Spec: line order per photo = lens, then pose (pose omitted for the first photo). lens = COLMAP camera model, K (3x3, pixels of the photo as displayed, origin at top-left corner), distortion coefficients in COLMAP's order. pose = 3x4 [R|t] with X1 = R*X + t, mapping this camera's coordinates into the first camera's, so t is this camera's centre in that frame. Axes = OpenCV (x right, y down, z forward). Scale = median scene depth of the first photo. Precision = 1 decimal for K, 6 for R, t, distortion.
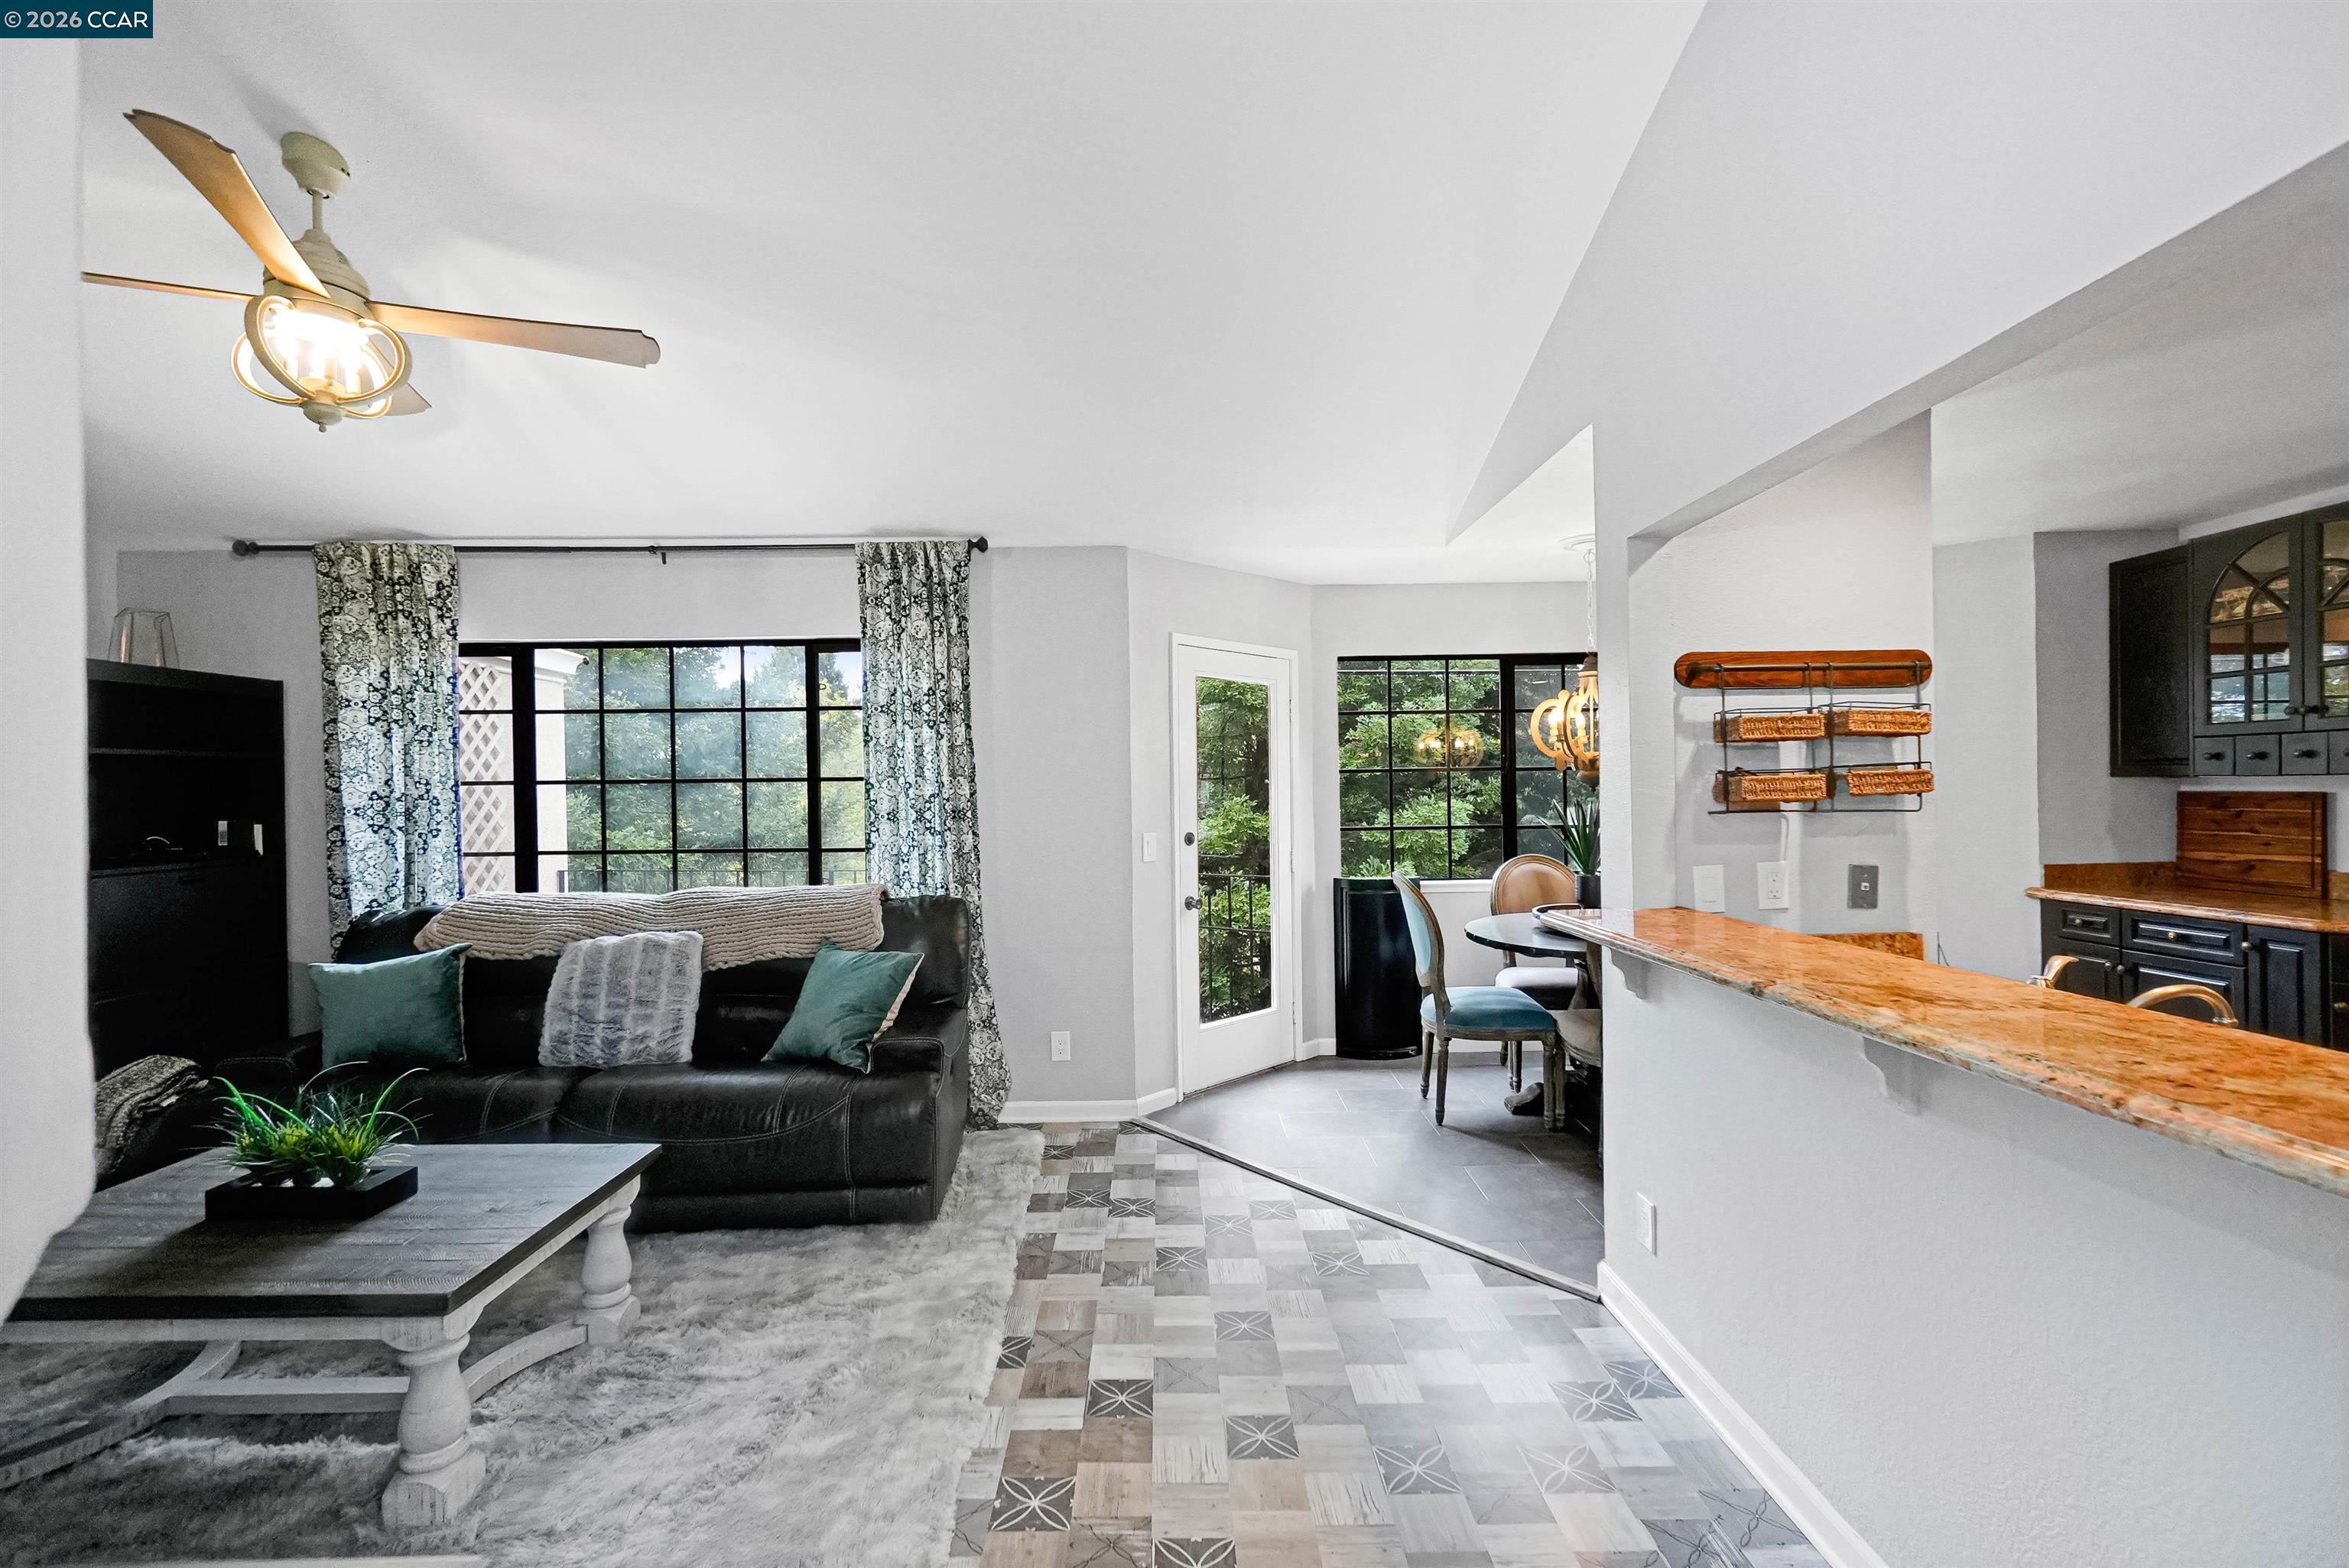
lens RADIAL K [[1025.7, 0, 1177.9], [0, 1025.7, 796.0], [0, 0, 1]] dist [-0.007542, 0.002415]
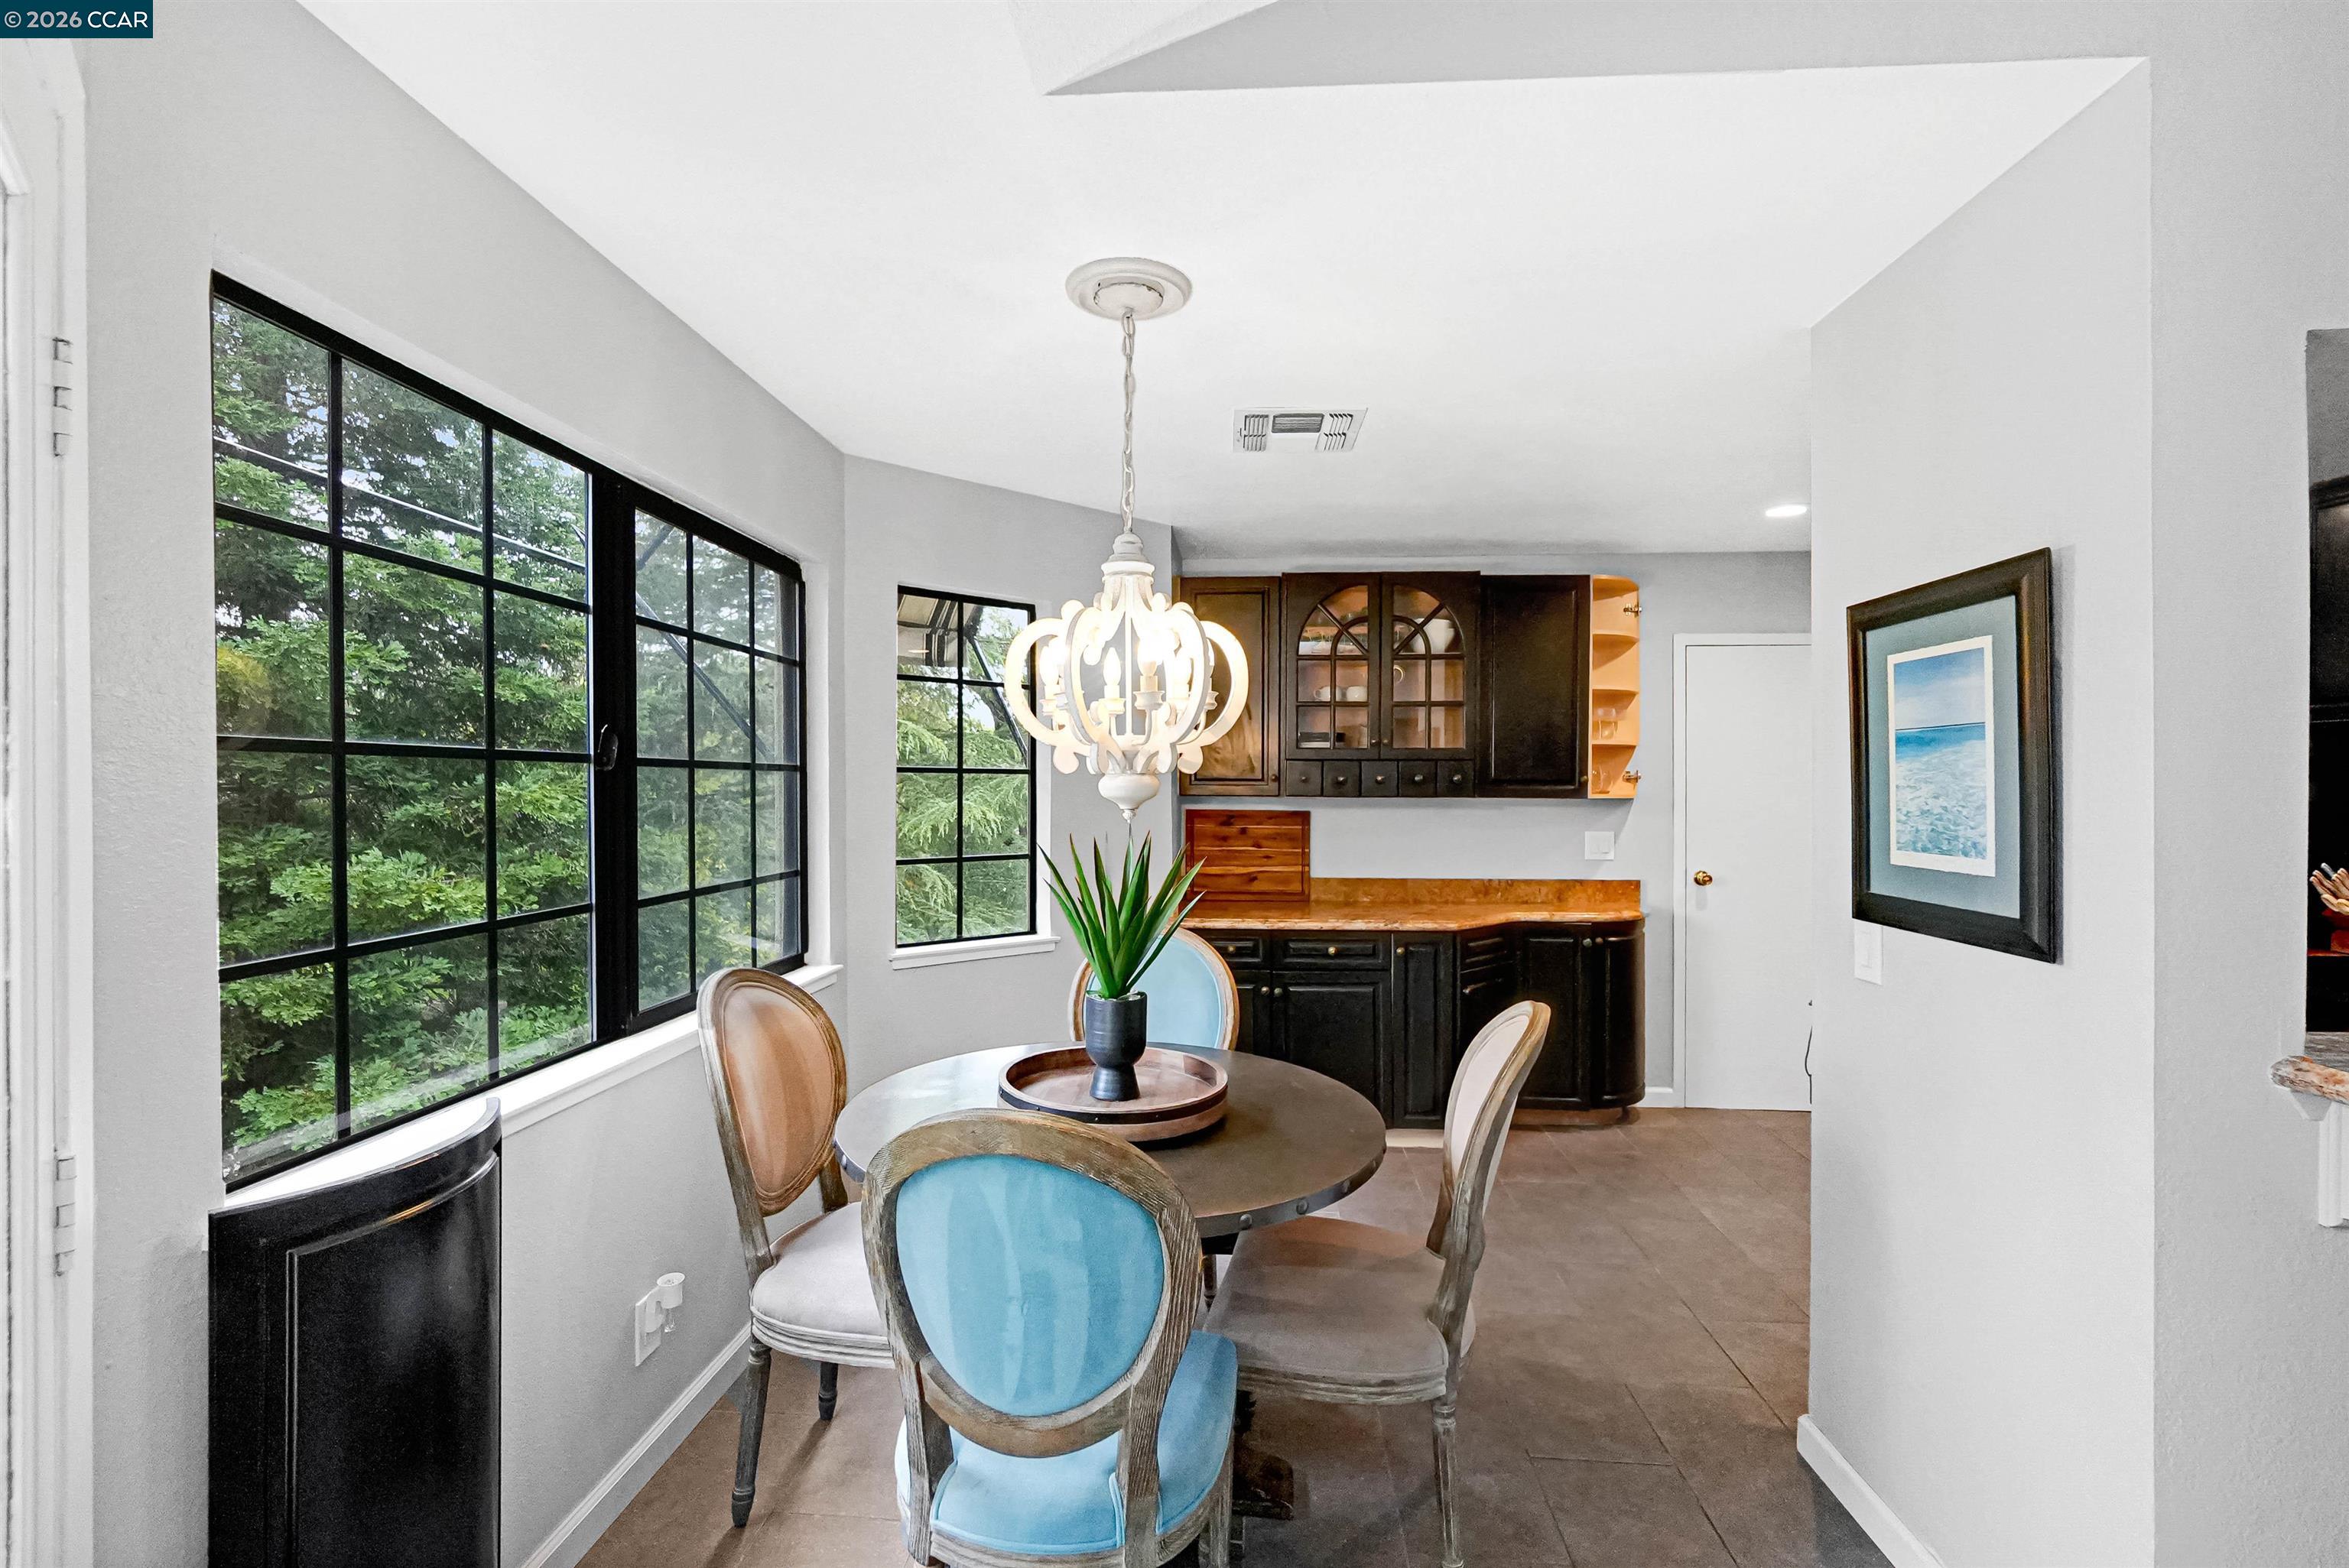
lens RADIAL K [[1025.7, 0, 1176.0], [0, 1025.7, 791.3], [0, 0, 1]] dist [-0.007542, 0.002415]
pose [[0.086287, 0.014151, 0.996170, -0.074154], [0.003743, 0.999887, -0.014528, -0.009961], [-0.996263, 0.004982, 0.086224, 1.046761]]
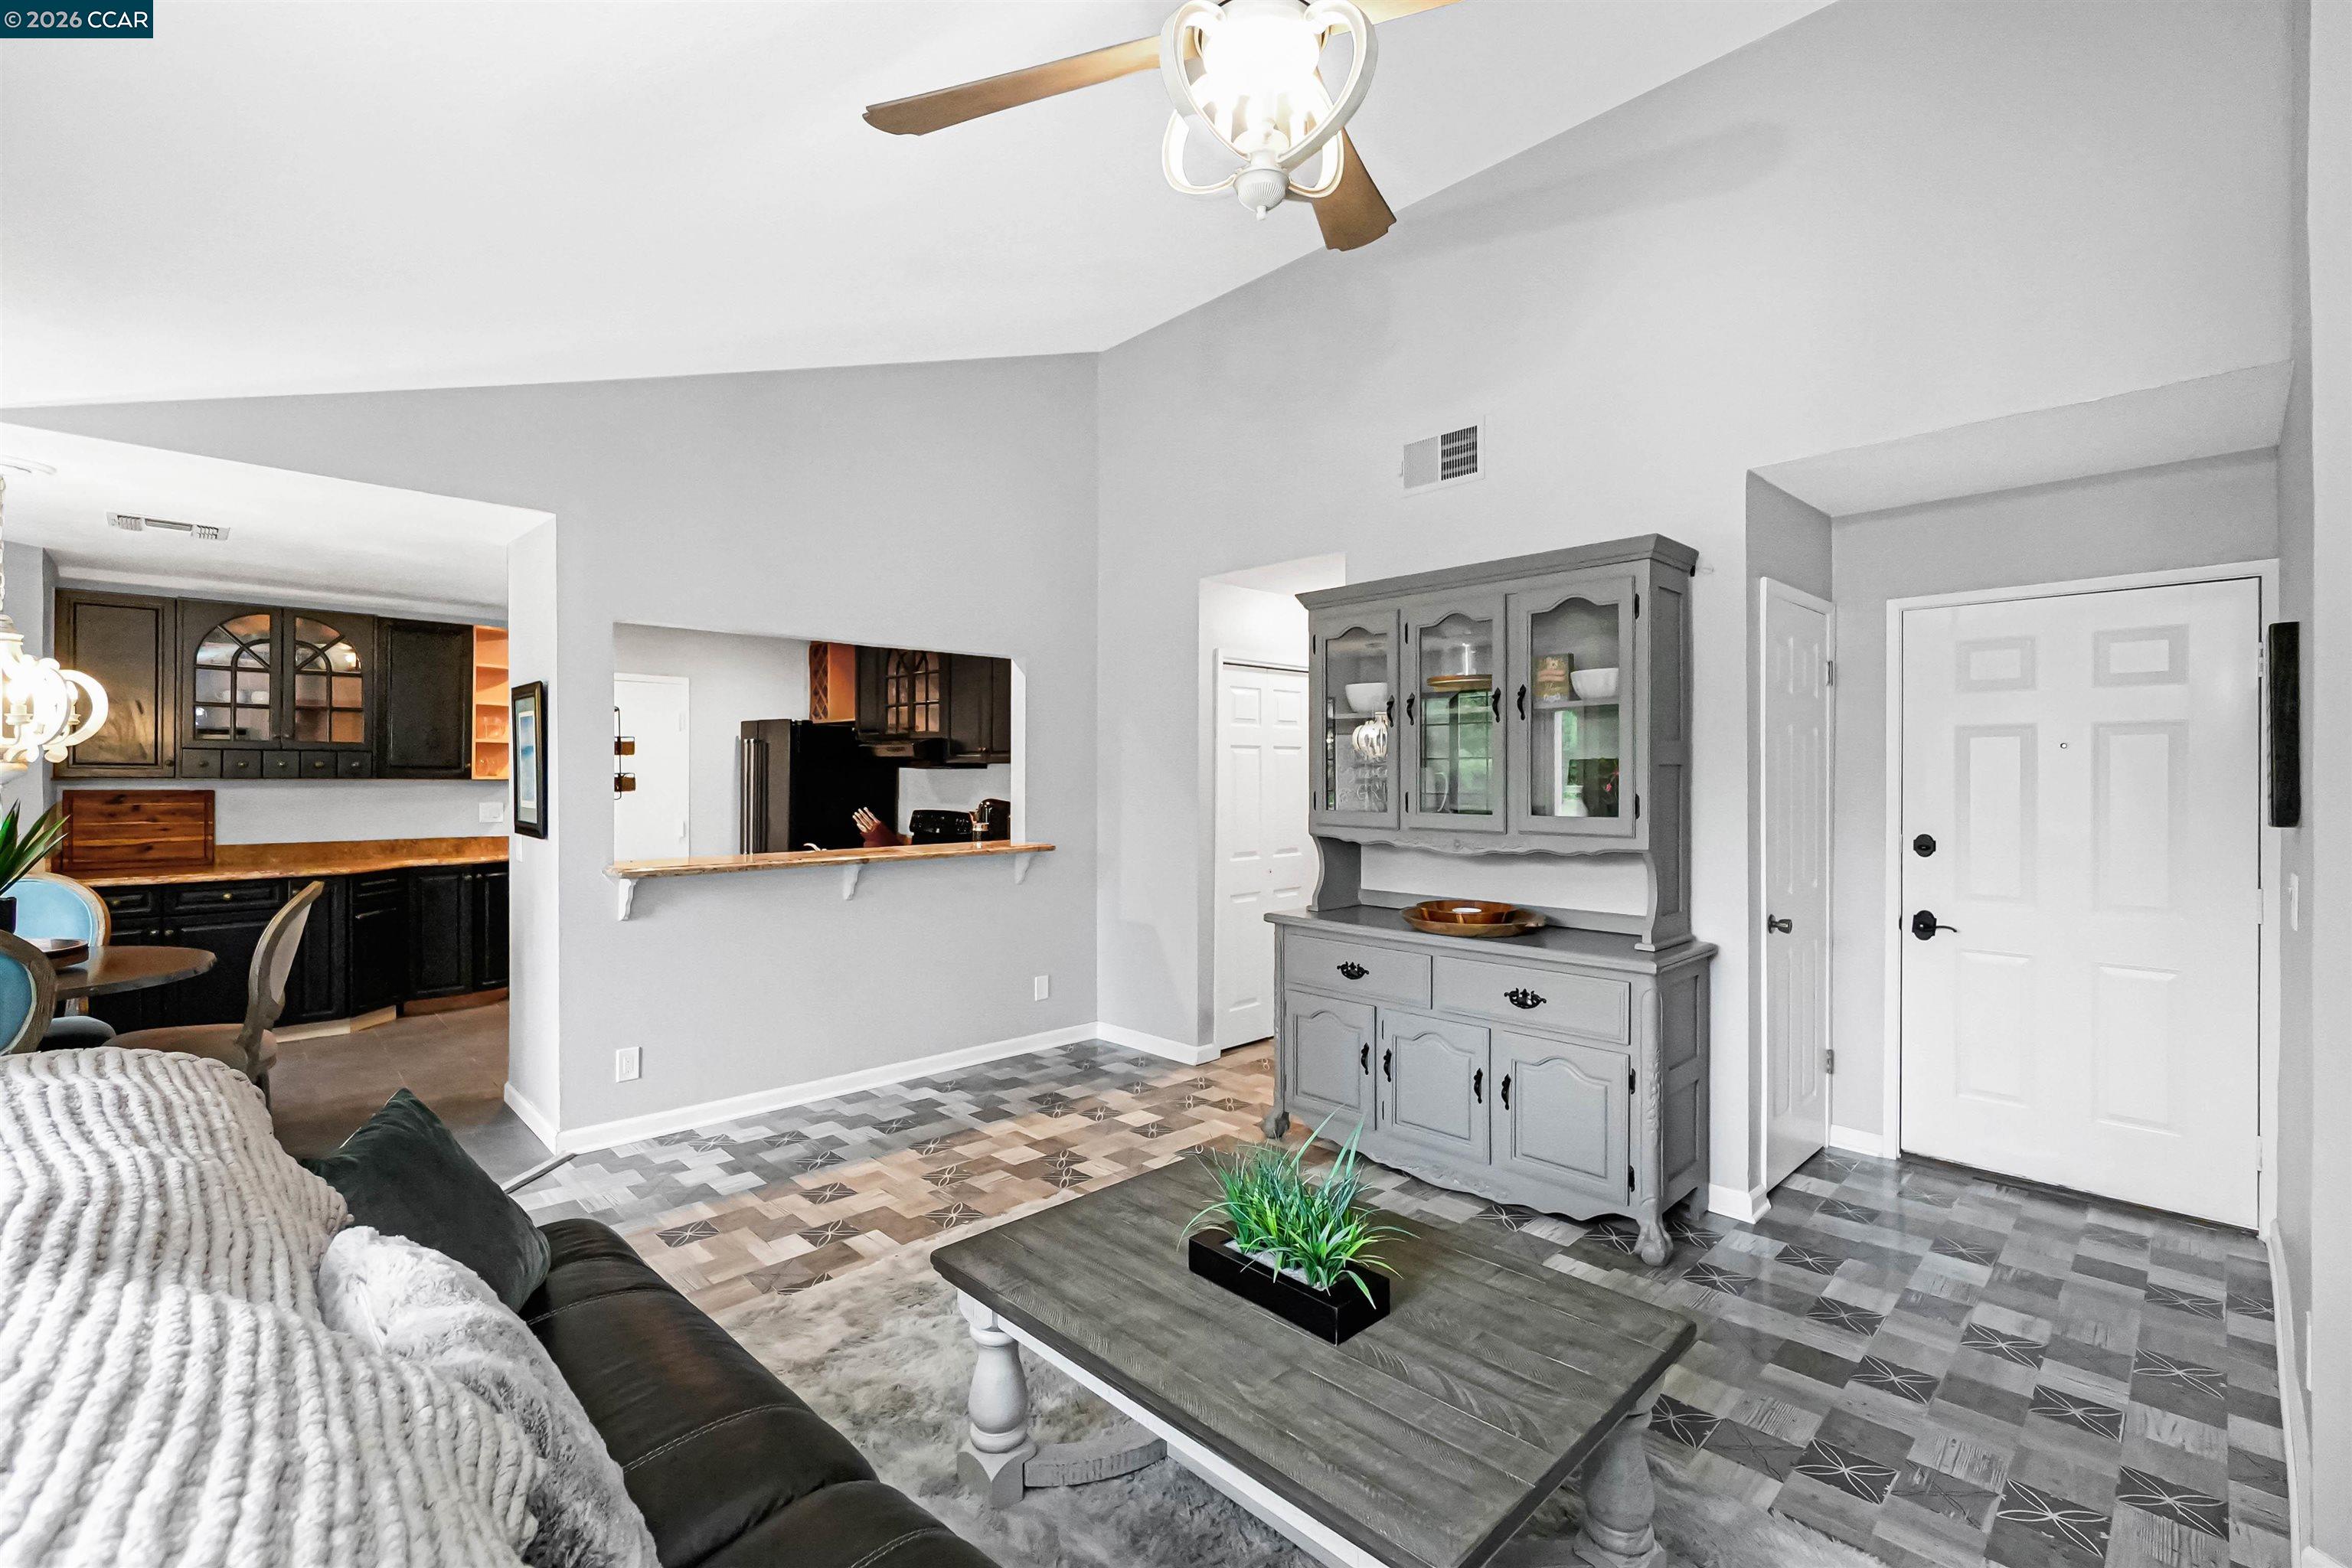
lens RADIAL K [[1006.6, 0, 1160.7], [0, 1006.6, 780.2], [0, 0, 1]] dist [-0.001886, 0.002060]
pose [[-0.676629, 0.010153, 0.736254, -0.821464], [0.012131, 0.999923, -0.002640, 0.002045], [-0.736224, 0.007145, -0.676700, 0.972377]]
